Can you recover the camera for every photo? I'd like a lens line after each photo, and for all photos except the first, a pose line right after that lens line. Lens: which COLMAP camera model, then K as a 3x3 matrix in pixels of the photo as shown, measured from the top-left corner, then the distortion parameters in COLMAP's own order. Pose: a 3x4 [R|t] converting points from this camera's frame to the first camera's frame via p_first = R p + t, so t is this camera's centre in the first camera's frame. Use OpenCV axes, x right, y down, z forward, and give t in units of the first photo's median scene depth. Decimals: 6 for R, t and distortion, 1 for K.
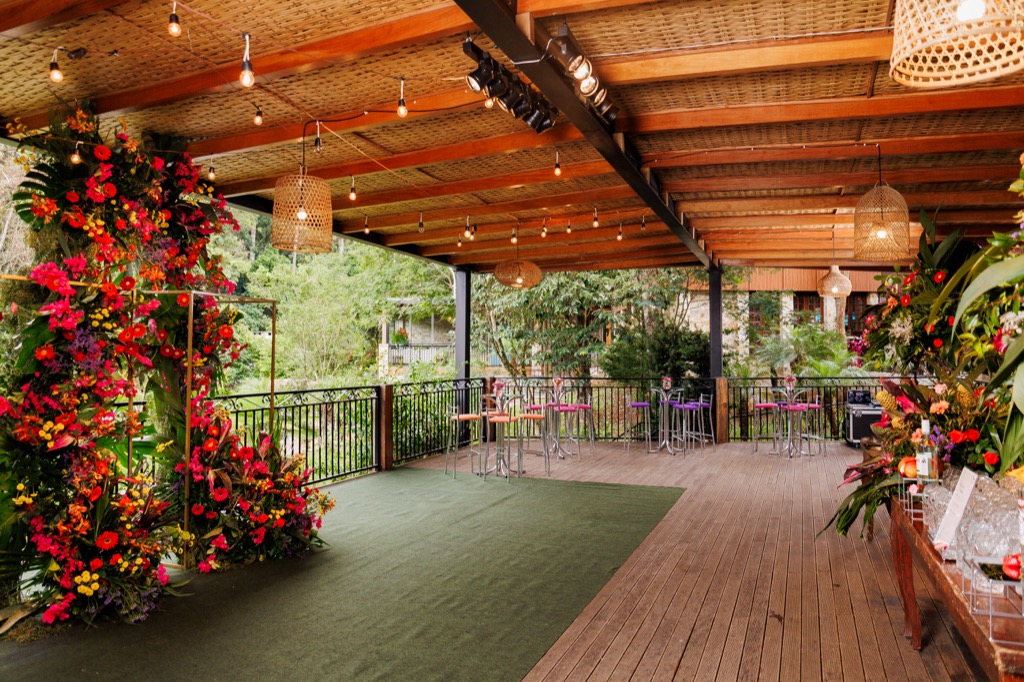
lens RADIAL K [[688.1, 0, 514.9], [0, 688.1, 347.7], [0, 0, 1]] dist [-0.025456, -0.012099]
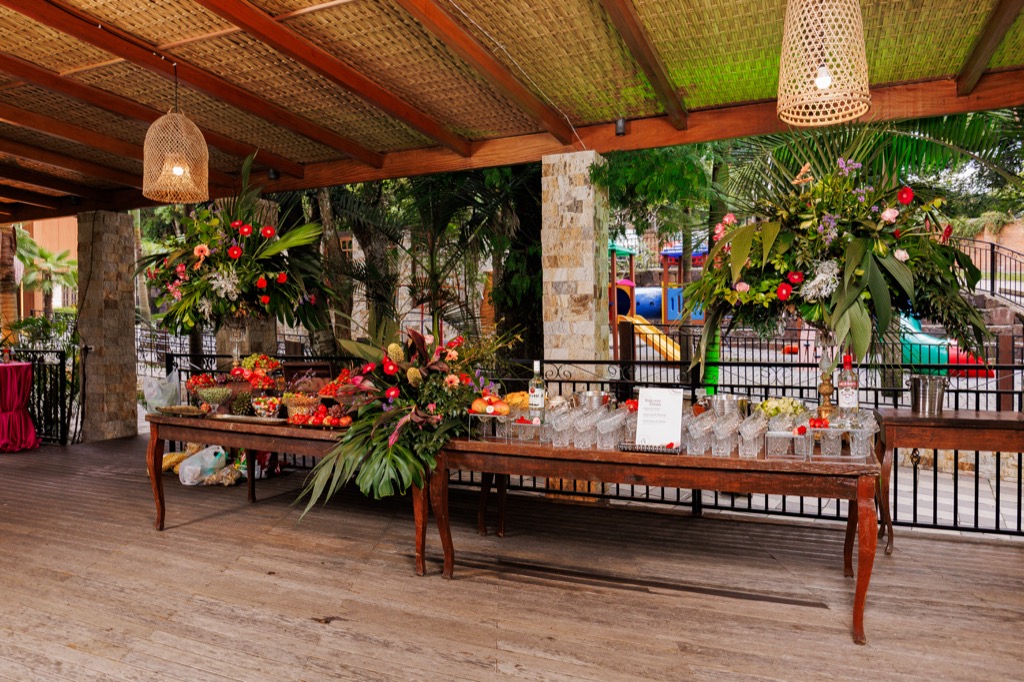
lens RADIAL K [[688.1, 0, 518.3], [0, 688.1, 330.9], [0, 0, 1]] dist [-0.025456, -0.012099]
pose [[0.009556, -0.000067, 0.999954, -0.409064], [-0.018981, 0.999820, 0.000248, 0.033005], [-0.999774, -0.018983, 0.009553, 0.698264]]
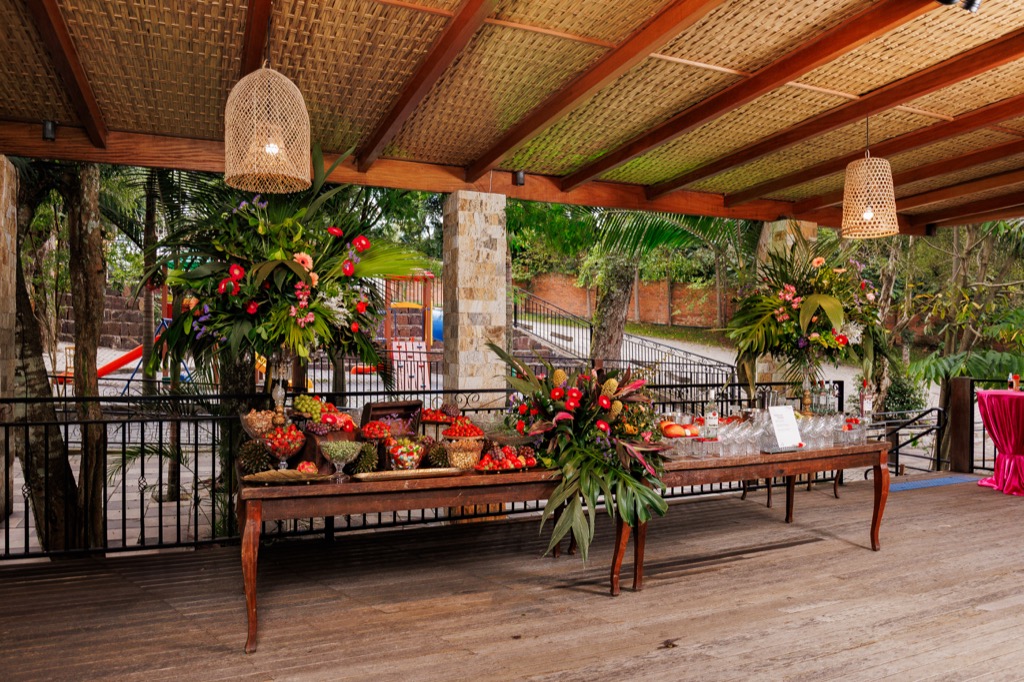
lens RADIAL K [[688.1, 0, 503.1], [0, 688.1, 337.9], [0, 0, 1]] dist [-0.025456, -0.012099]
pose [[-0.718547, 0.010662, 0.695397, -0.070727], [-0.016245, 0.999352, -0.032108, 0.029835], [-0.695289, -0.034368, -0.717908, 1.630294]]
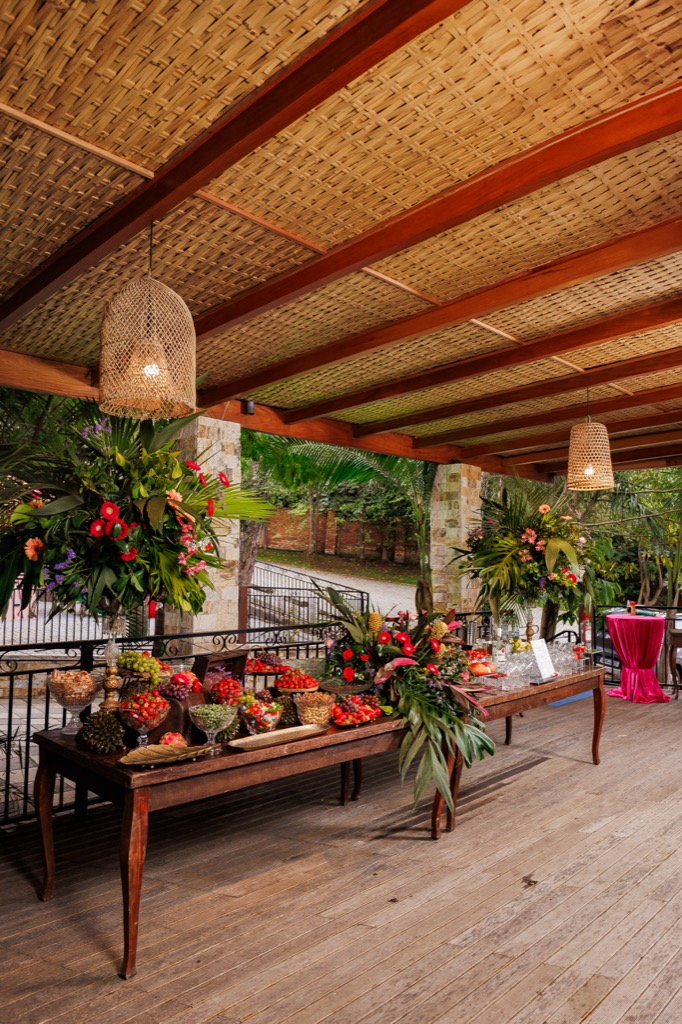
lens RADIAL K [[688.1, 0, 324.6], [0, 688.1, 509.8], [0, 0, 1]] dist [-0.025456, -0.012099]
pose [[-0.925440, 0.028181, 0.377846, 0.253664], [-0.012674, 0.994370, -0.105203, 0.000106], [-0.378683, -0.102148, -0.919872, 1.809406]]
